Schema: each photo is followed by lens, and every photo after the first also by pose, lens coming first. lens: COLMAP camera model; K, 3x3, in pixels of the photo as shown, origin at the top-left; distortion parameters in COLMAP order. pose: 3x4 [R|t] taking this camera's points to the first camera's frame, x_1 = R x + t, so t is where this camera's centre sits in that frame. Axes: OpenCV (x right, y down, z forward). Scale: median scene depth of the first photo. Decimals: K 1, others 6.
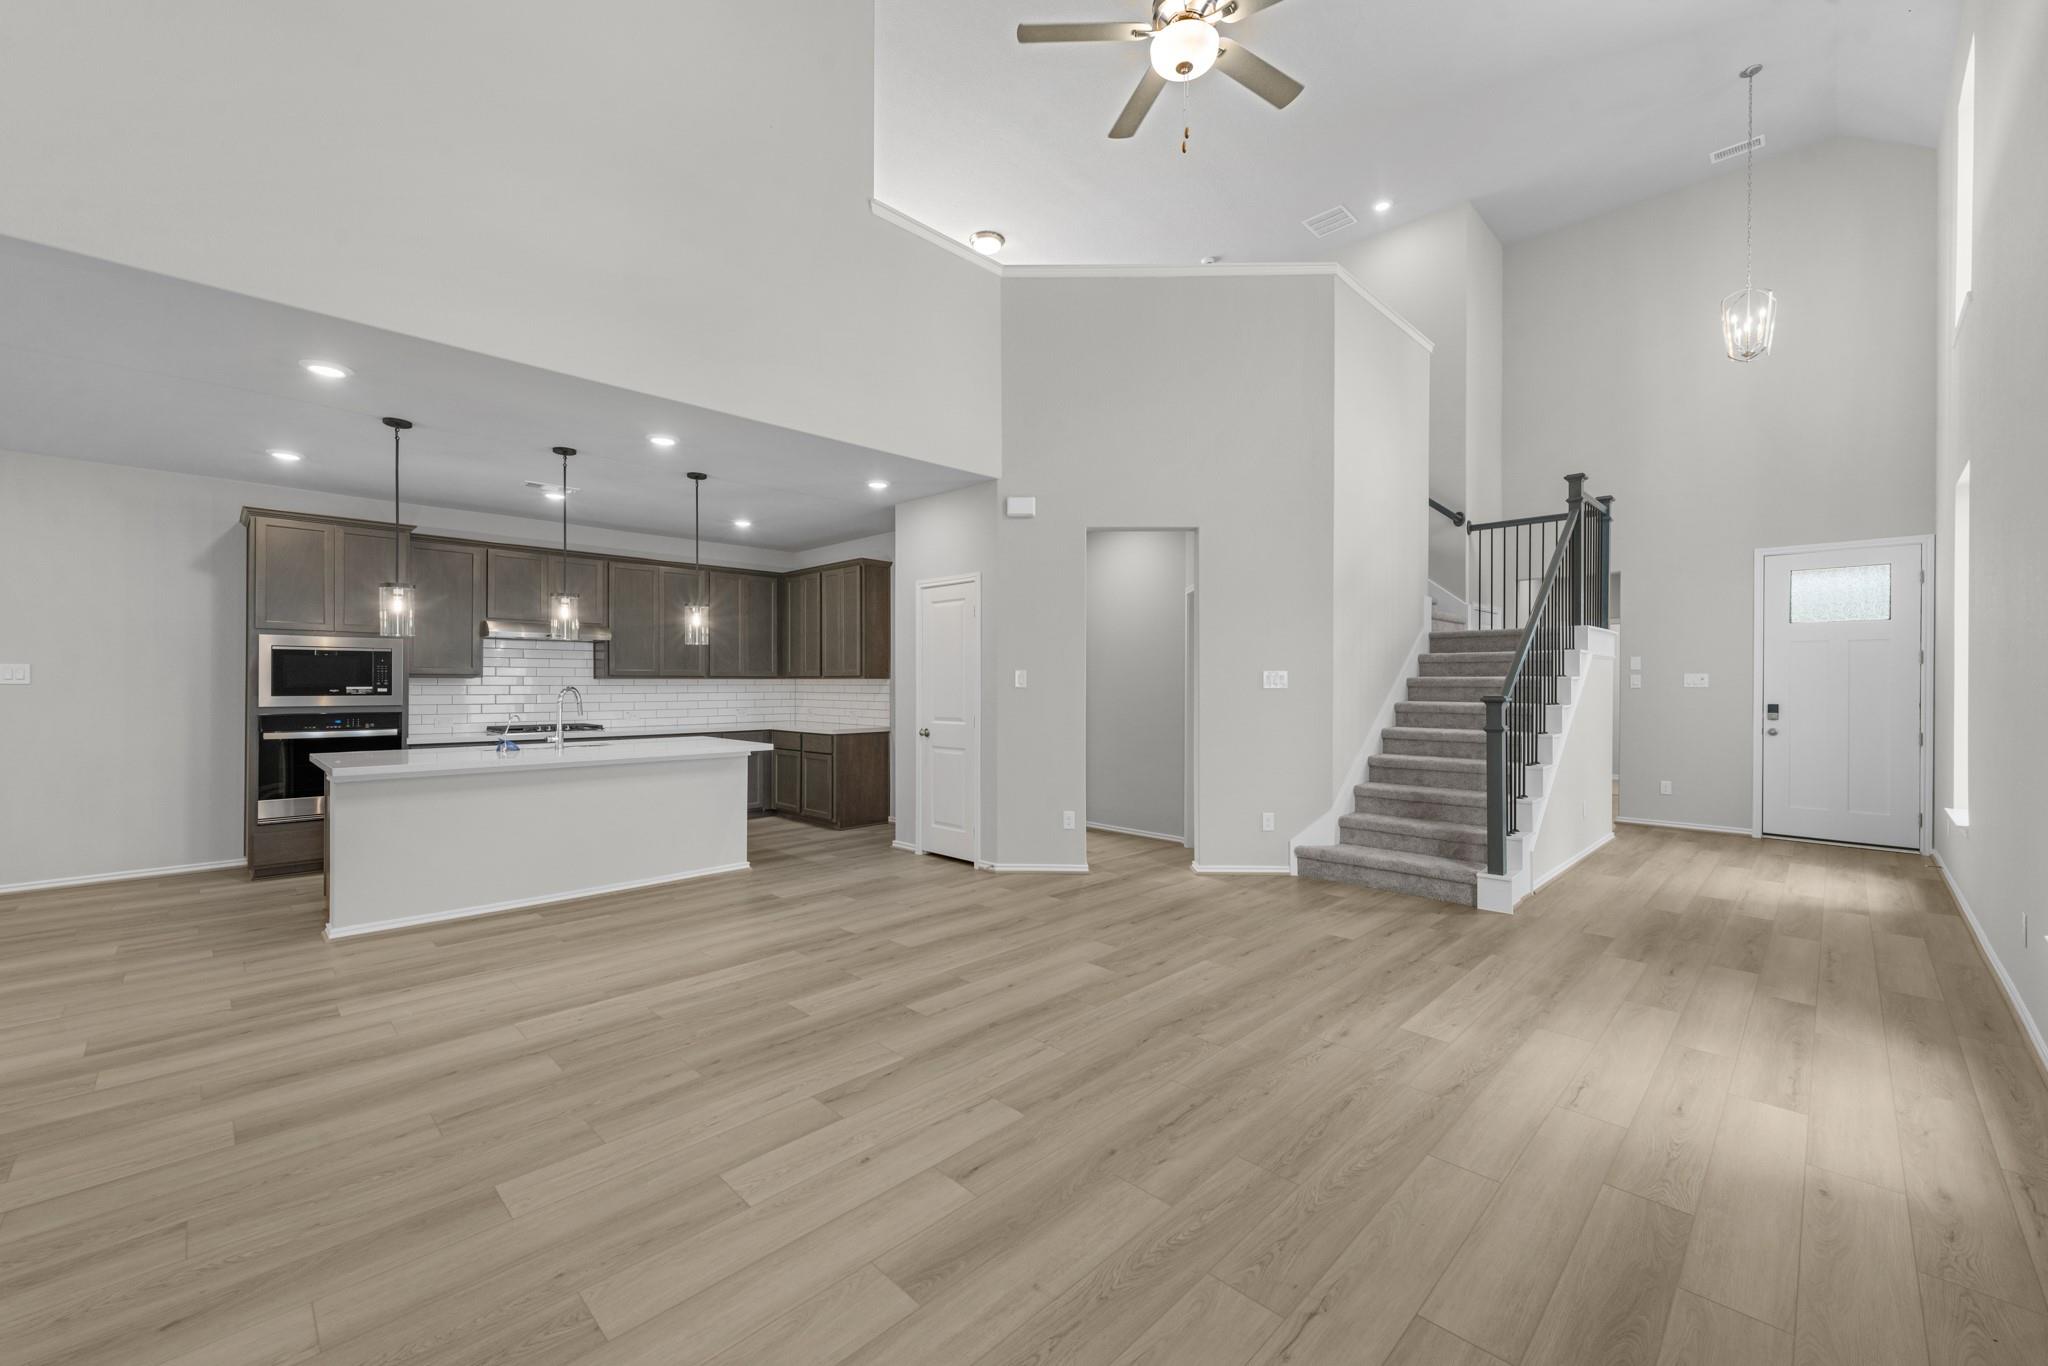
lens RADIAL K [[808.0, 0, 1018.1], [0, 808.0, 682.3], [0, 0, 1]] dist [0.010724, 0.000207]
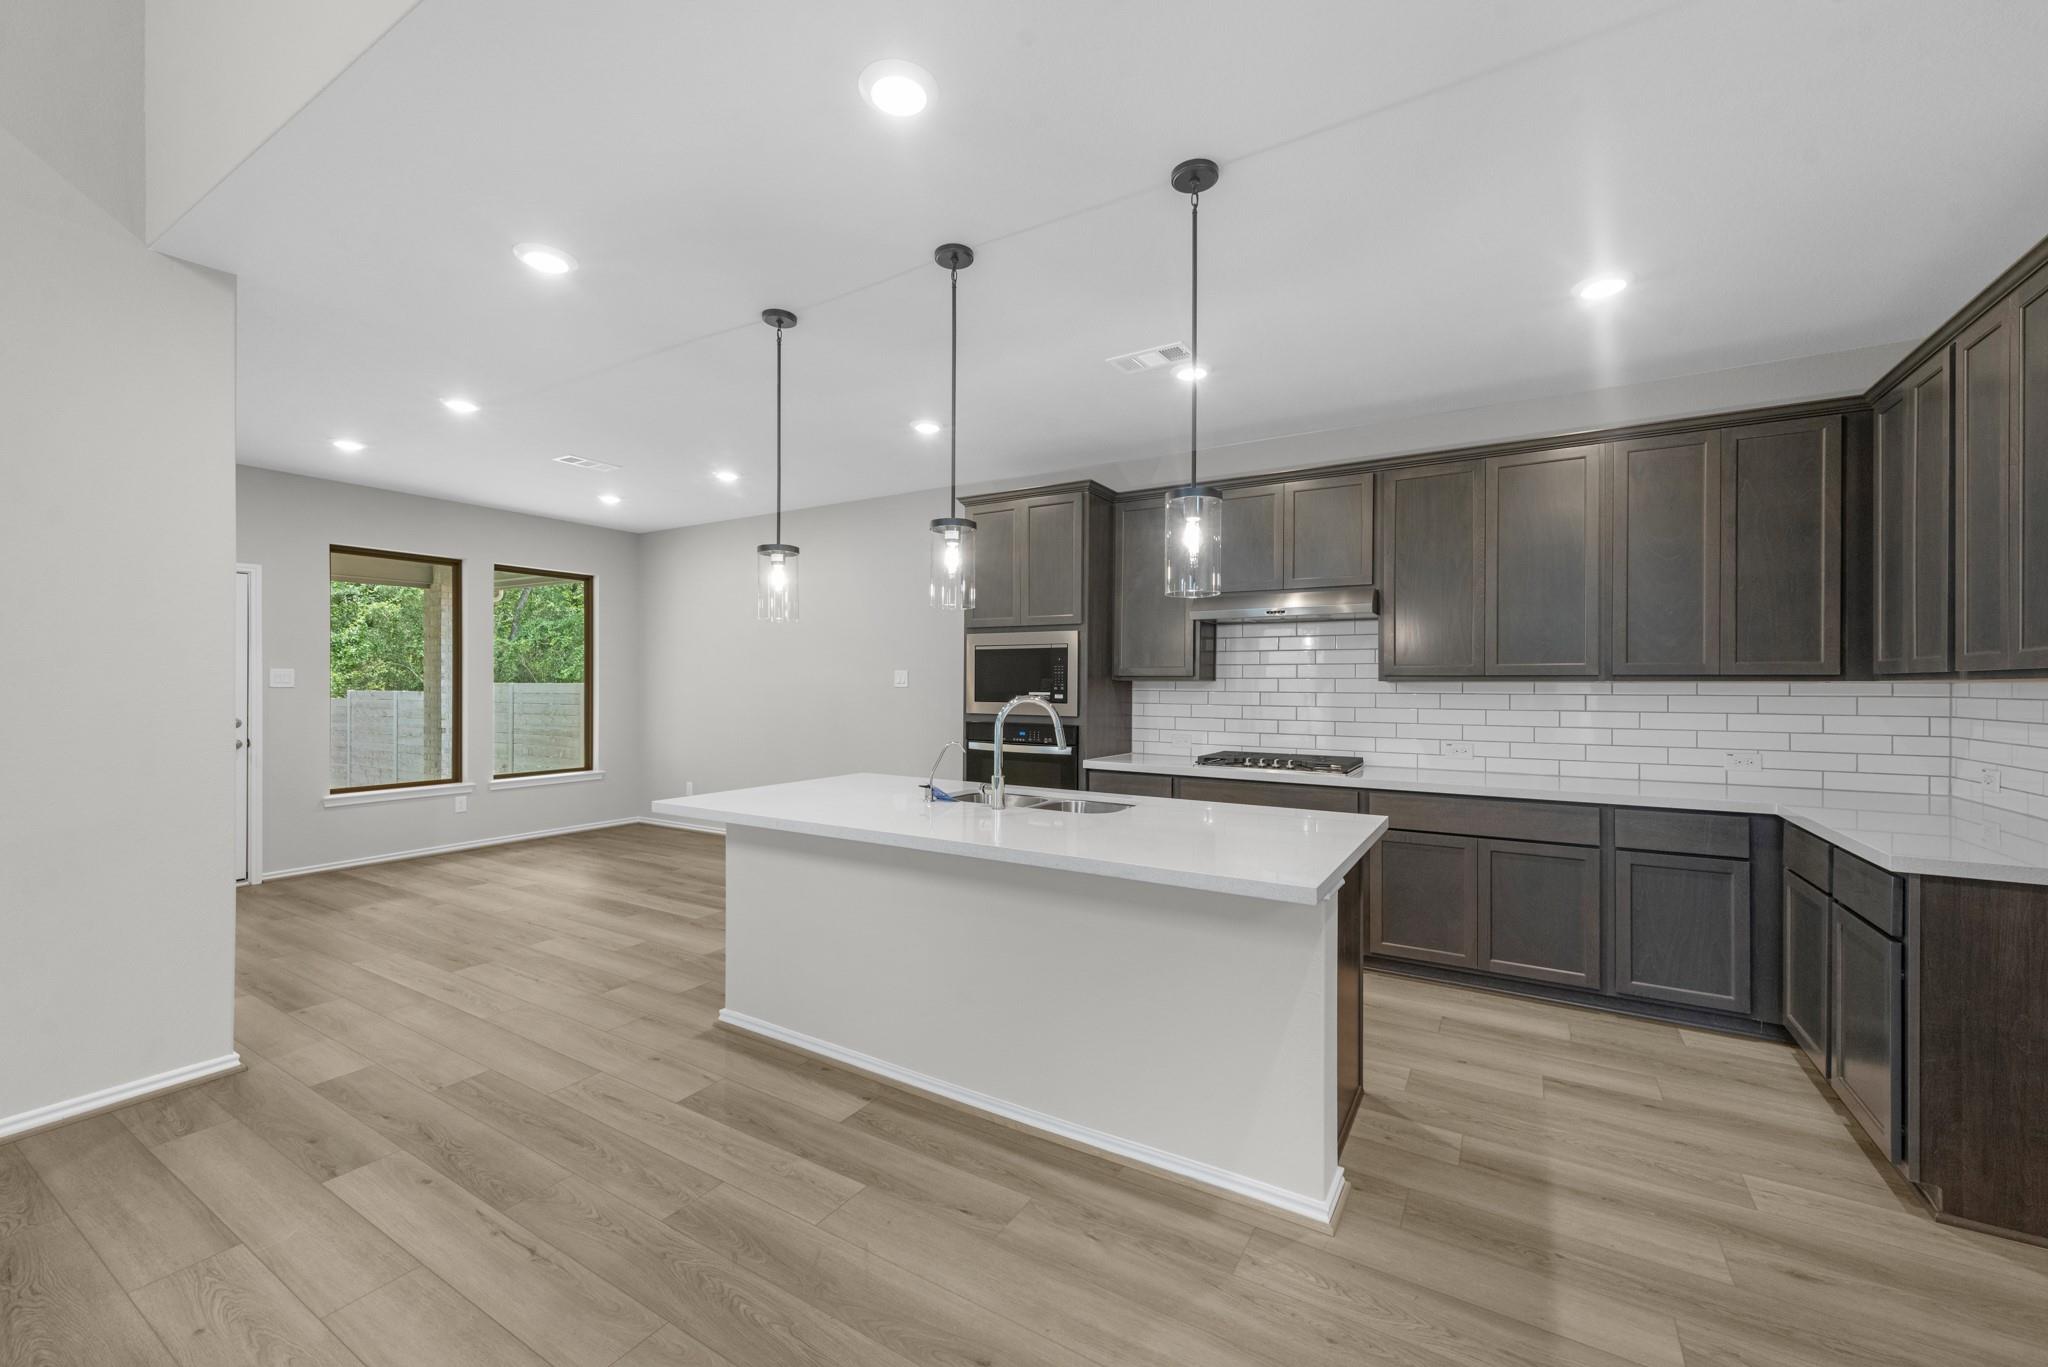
lens RADIAL K [[808.0, 0, 1018.0], [0, 808.0, 685.6], [0, 0, 1]] dist [0.010724, 0.000207]
pose [[0.237163, -0.000545, -0.971470, -0.021120], [-0.004023, 0.999991, -0.001544, -0.000037], [0.971462, 0.004274, 0.237159, 0.667657]]
